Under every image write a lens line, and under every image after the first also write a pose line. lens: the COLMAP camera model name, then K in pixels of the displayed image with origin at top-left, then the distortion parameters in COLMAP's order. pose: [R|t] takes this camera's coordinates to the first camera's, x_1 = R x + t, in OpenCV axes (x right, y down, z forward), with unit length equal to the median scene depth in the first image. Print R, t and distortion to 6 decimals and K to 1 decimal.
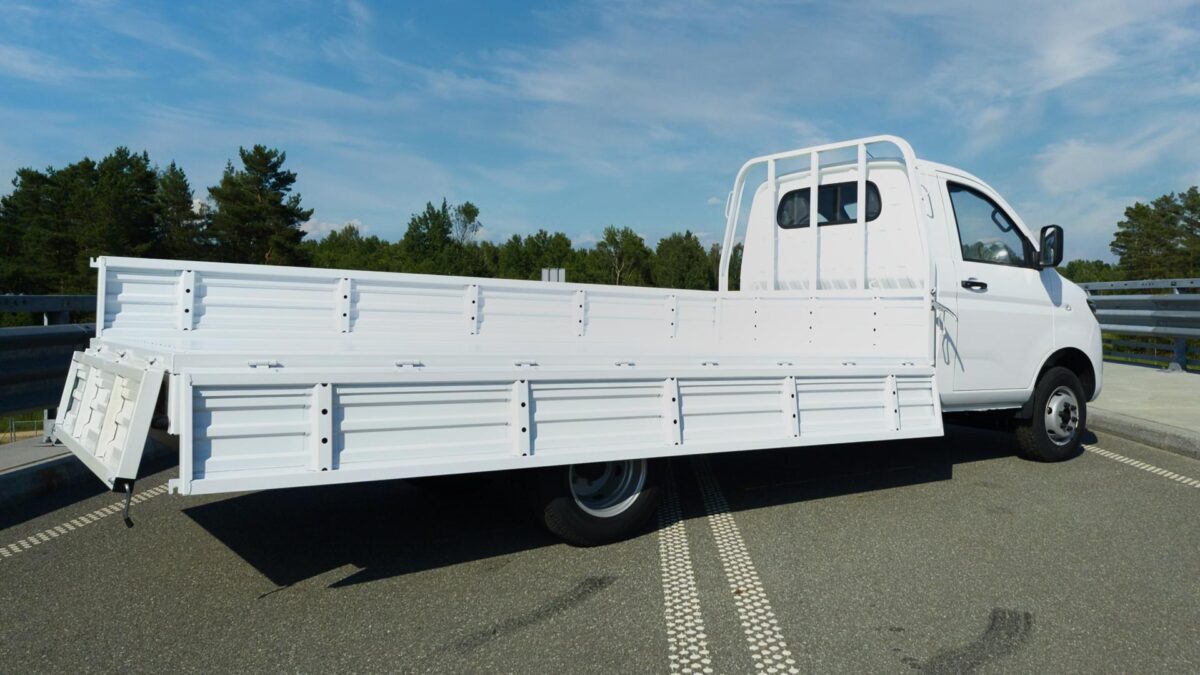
lens RADIAL K [[897.8, 0, 700.0], [0, 897.8, 314.3], [0, 0, 1]] dist [0.122416, -0.151427]
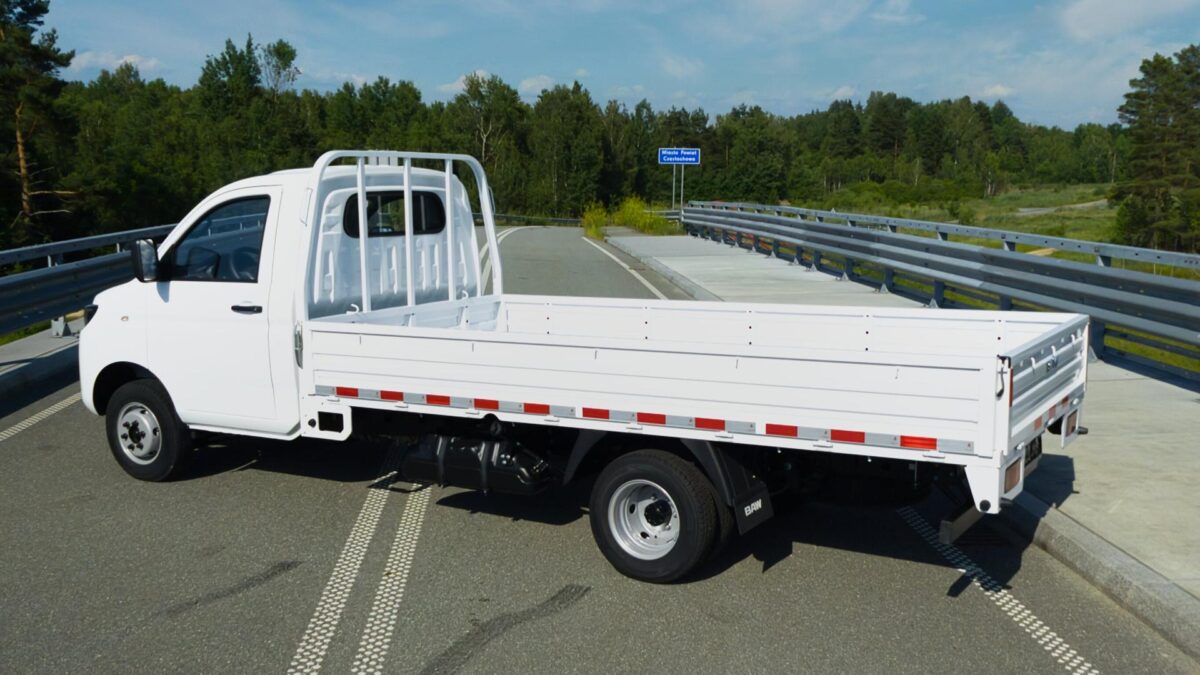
lens RADIAL K [[1175.0, 0, 629.7], [0, 1175.0, 378.9], [0, 0, 1]] dist [0.130520, -0.167569]
pose [[0.999739, 0.009867, 0.020609, 0.194297], [-0.013118, 0.986357, 0.164095, -0.147483], [-0.018709, -0.164322, 0.986229, -0.375722]]
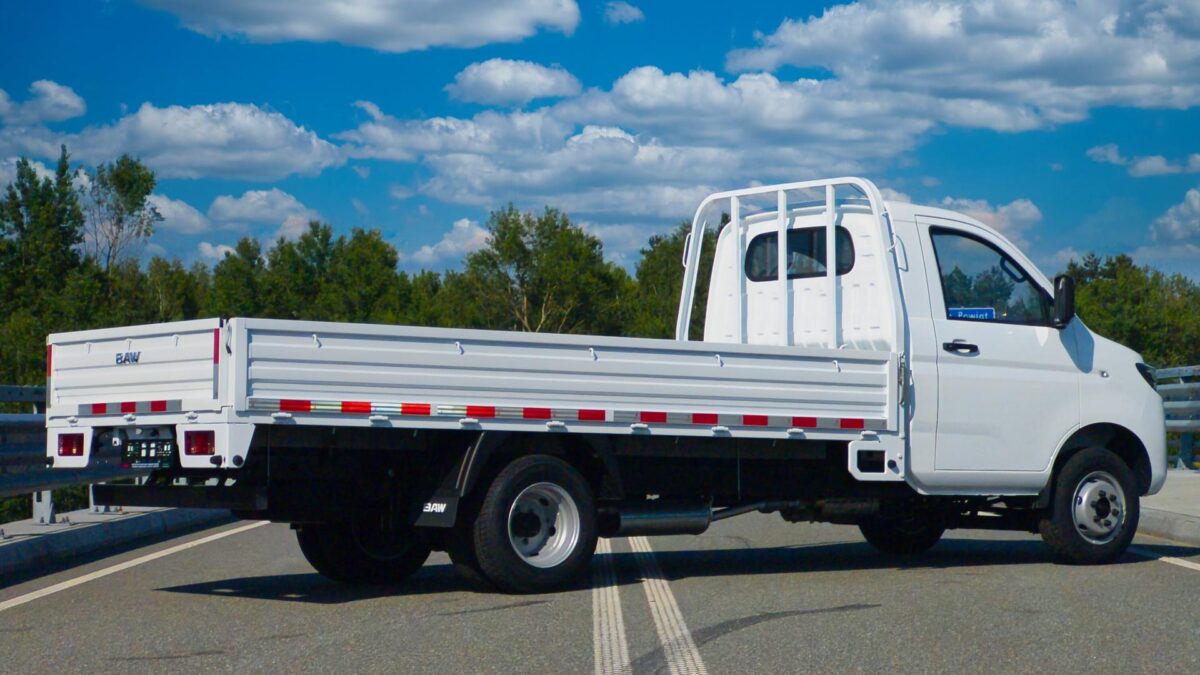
lens RADIAL K [[2823.2, 0, 586.0], [0, 2823.2, 336.7], [0, 0, 1]] dist [-0.234802, 5.240906]
pose [[0.997394, -0.018798, -0.069654, 0.118553], [0.015601, 0.998812, -0.046159, 0.066592], [0.070439, 0.044952, 0.996503, -1.492910]]
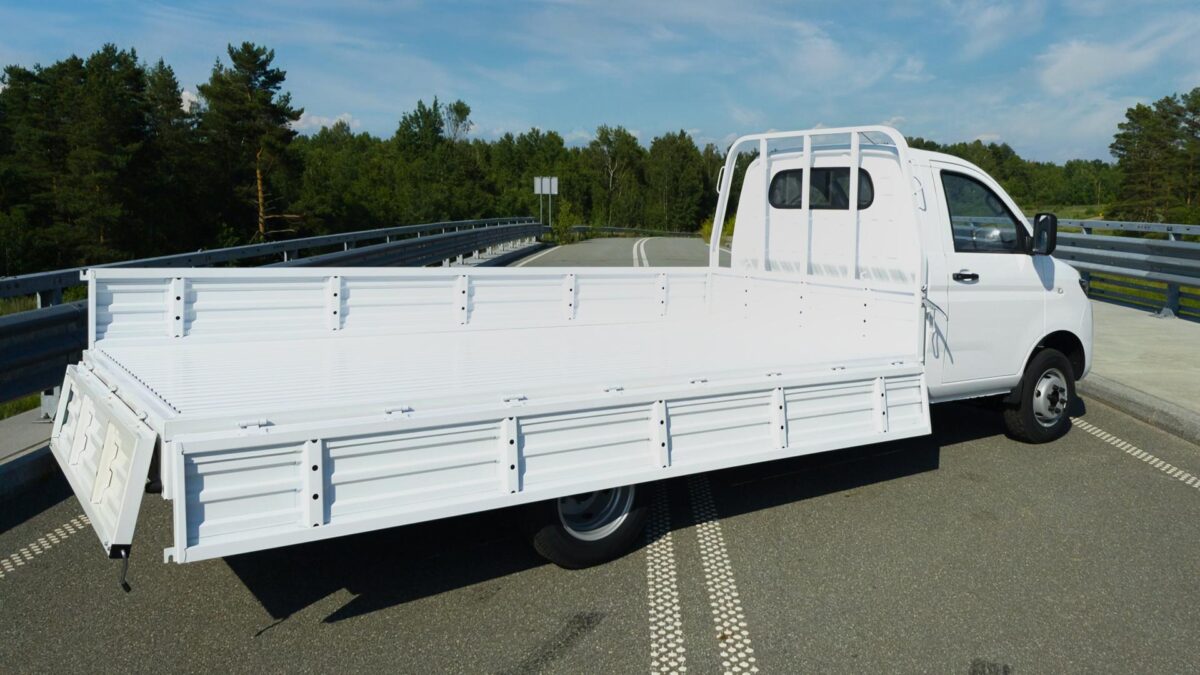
lens RADIAL K [[899.6, 0, 687.9], [0, 899.6, 271.9], [0, 0, 1]] dist [0.118759, -0.144601]
pose [[0.999962, 0.006225, -0.006075, 0.003229], [-0.005786, 0.997544, 0.069805, -0.093015], [0.006494, -0.069768, 0.997542, 0.003384]]
